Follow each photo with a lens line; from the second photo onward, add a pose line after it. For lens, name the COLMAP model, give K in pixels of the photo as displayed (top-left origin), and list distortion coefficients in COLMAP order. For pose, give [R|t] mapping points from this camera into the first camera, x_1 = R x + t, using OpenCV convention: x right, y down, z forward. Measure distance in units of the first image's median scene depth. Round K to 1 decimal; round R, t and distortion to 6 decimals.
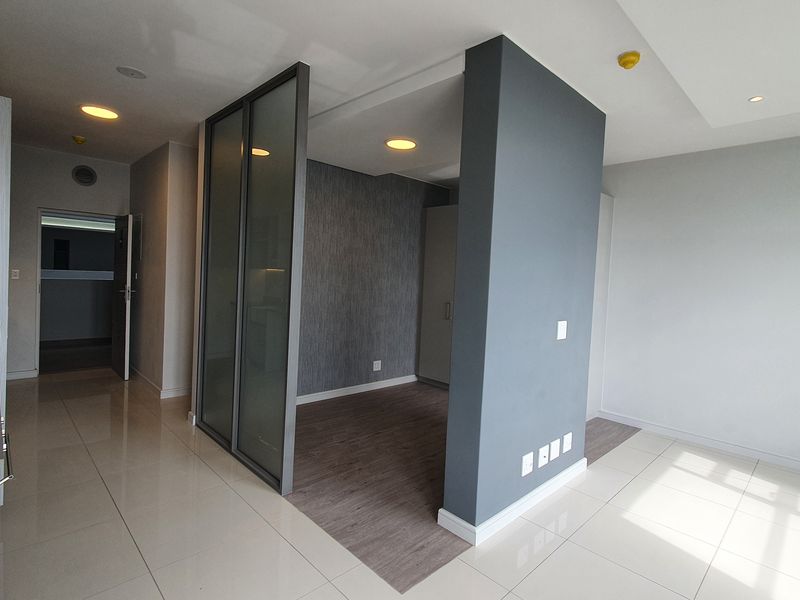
lens RADIAL K [[422.2, 0, 401.2], [0, 422.2, 292.2], [0, 0, 1]] dist [0.011387, -0.002606]
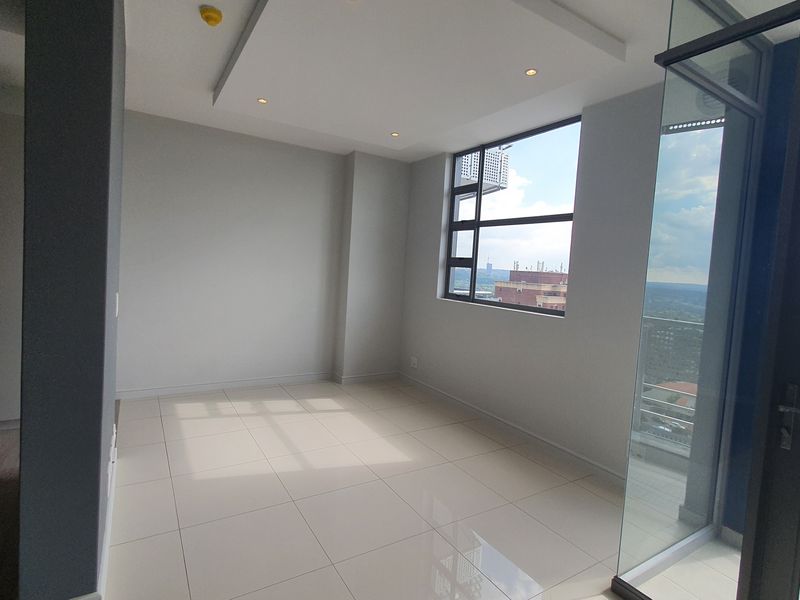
lens RADIAL K [[422.2, 0, 401.2], [0, 422.2, 292.2], [0, 0, 1]] dist [0.011387, -0.002606]
pose [[0.210287, -0.088222, 0.973651, -0.268239], [-0.015145, 0.995507, 0.093473, -0.016231], [-0.977522, -0.034402, 0.208006, 0.269648]]
